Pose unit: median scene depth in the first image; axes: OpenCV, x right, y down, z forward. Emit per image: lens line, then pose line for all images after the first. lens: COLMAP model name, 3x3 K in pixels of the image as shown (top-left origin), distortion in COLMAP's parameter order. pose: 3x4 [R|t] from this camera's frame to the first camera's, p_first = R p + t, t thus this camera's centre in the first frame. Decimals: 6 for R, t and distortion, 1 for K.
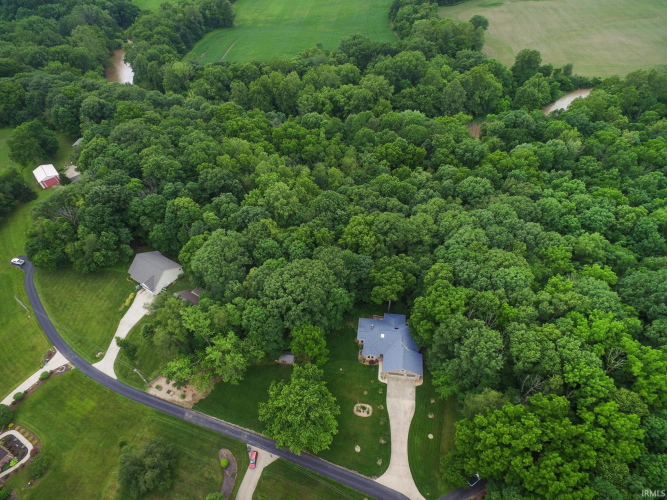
lens RADIAL K [[388.5, 0, 331.3], [0, 388.5, 247.5], [0, 0, 1]] dist [-0.012235, 0.019772]
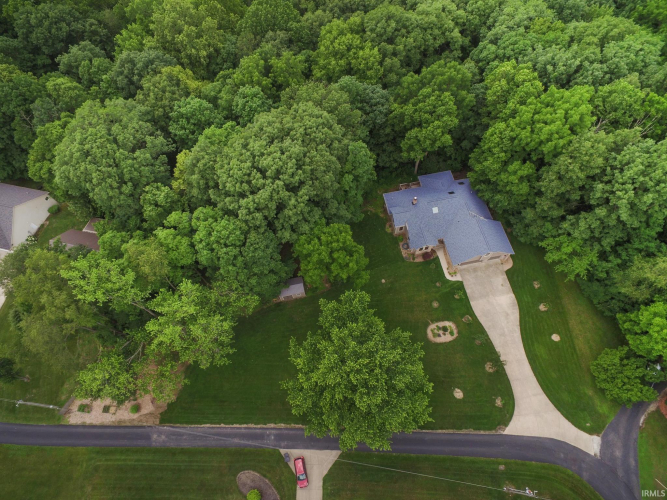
lens RADIAL K [[388.5, 0, 331.3], [0, 388.5, 247.5], [0, 0, 1]] dist [-0.012235, 0.019772]
pose [[0.948113, -0.282487, 0.145889, -0.133490], [0.232881, 0.929434, 0.286215, 0.074892], [-0.216446, -0.237389, 0.946994, 0.473506]]
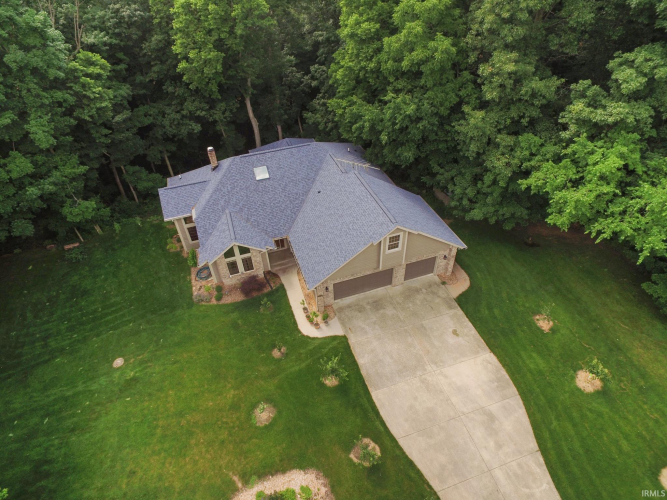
lens RADIAL K [[388.5, 0, 331.3], [0, 388.5, 247.5], [0, 0, 1]] dist [-0.012235, 0.019772]
pose [[0.894755, -0.281112, 0.346972, 0.075246], [0.316518, 0.947336, -0.048702, 0.316600], [-0.315008, 0.153399, 0.936610, 0.799103]]
